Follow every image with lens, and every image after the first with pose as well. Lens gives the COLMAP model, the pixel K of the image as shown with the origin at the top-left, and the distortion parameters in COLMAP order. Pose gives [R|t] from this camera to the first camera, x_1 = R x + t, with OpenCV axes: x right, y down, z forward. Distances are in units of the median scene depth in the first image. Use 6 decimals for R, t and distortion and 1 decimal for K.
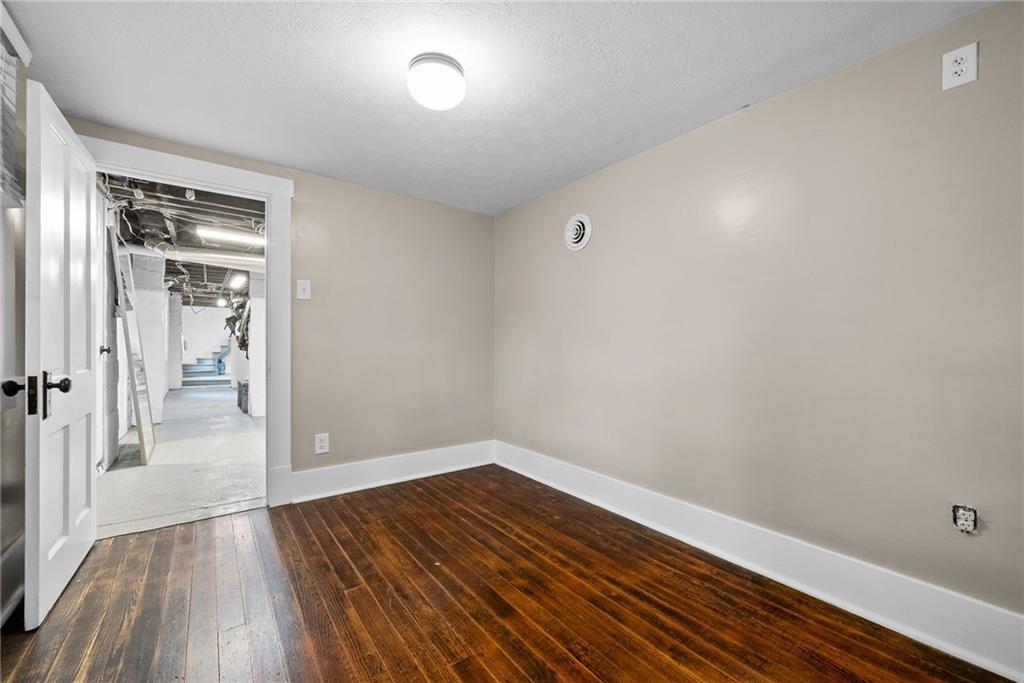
lens RADIAL K [[412.7, 0, 514.6], [0, 412.7, 338.6], [0, 0, 1]] dist [-0.000636, 0.000018]
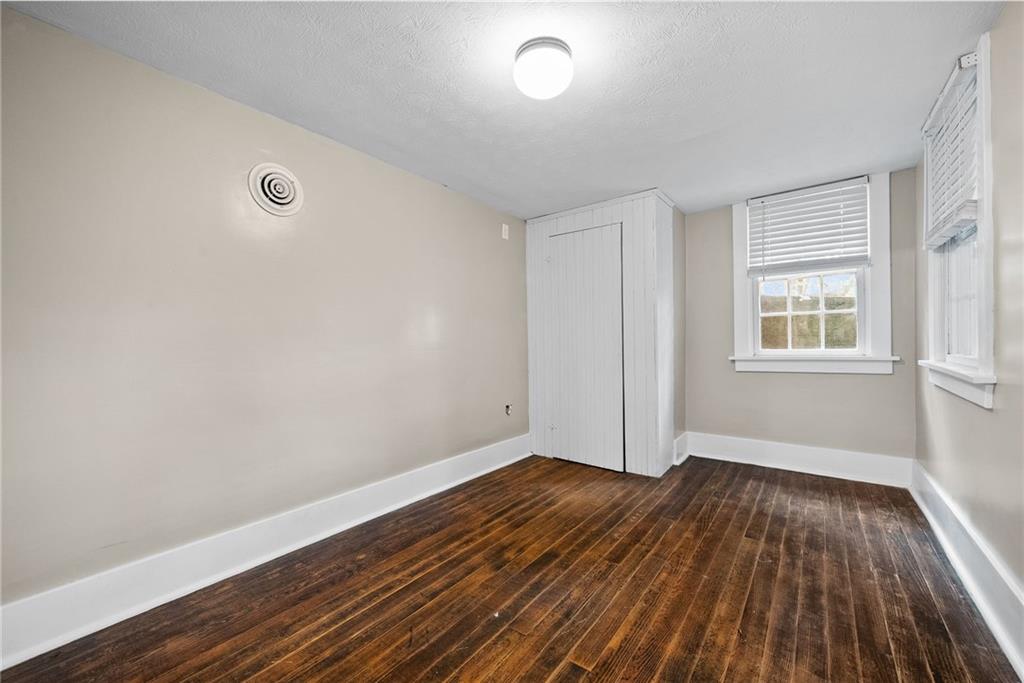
lens RADIAL K [[412.7, 0, 513.7], [0, 412.7, 344.7], [0, 0, 1]] dist [-0.000636, 0.000018]
pose [[-0.286366, -0.005571, 0.958104, -1.006292], [-0.000372, 0.999984, 0.005704, 0.012476], [-0.958120, 0.001277, -0.286364, 1.244389]]
